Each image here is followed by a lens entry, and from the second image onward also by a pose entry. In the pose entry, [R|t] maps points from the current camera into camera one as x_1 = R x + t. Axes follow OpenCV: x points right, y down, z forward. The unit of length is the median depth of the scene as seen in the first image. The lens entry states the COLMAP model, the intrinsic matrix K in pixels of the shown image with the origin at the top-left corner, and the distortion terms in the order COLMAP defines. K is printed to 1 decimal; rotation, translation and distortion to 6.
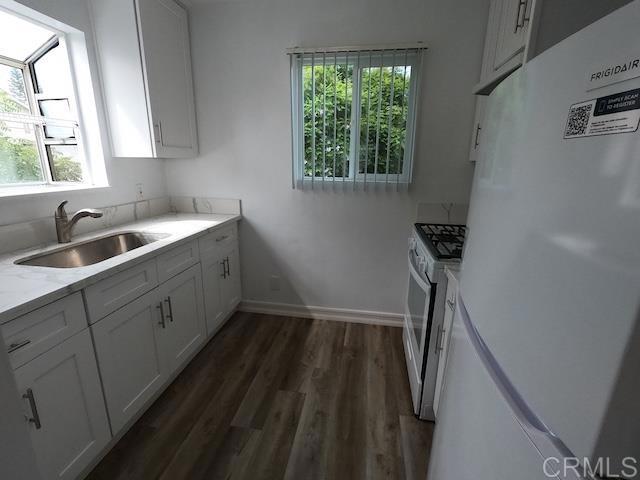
lens RADIAL K [[307.0, 0, 317.7], [0, 307.0, 242.6], [0, 0, 1]] dist [0.001668, 0.000509]
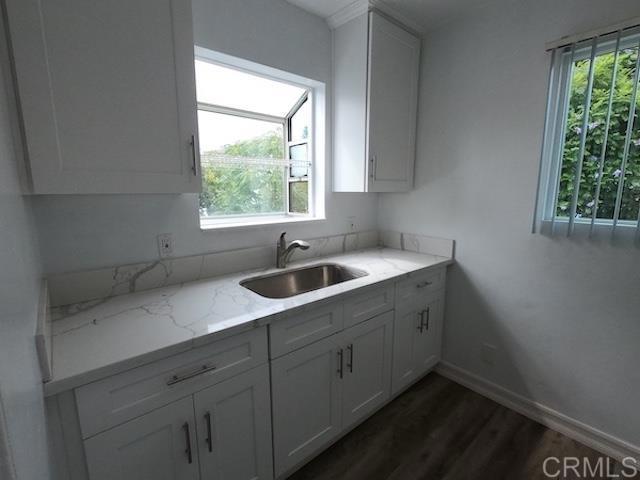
lens RADIAL K [[307.0, 0, 319.2], [0, 307.0, 239.2], [0, 0, 1]] dist [0.001668, 0.000509]
pose [[0.771886, 0.093779, -0.628806, -0.016844], [-0.156473, 0.986660, -0.044929, -0.062181], [0.616204, 0.133071, 0.776263, 0.169370]]
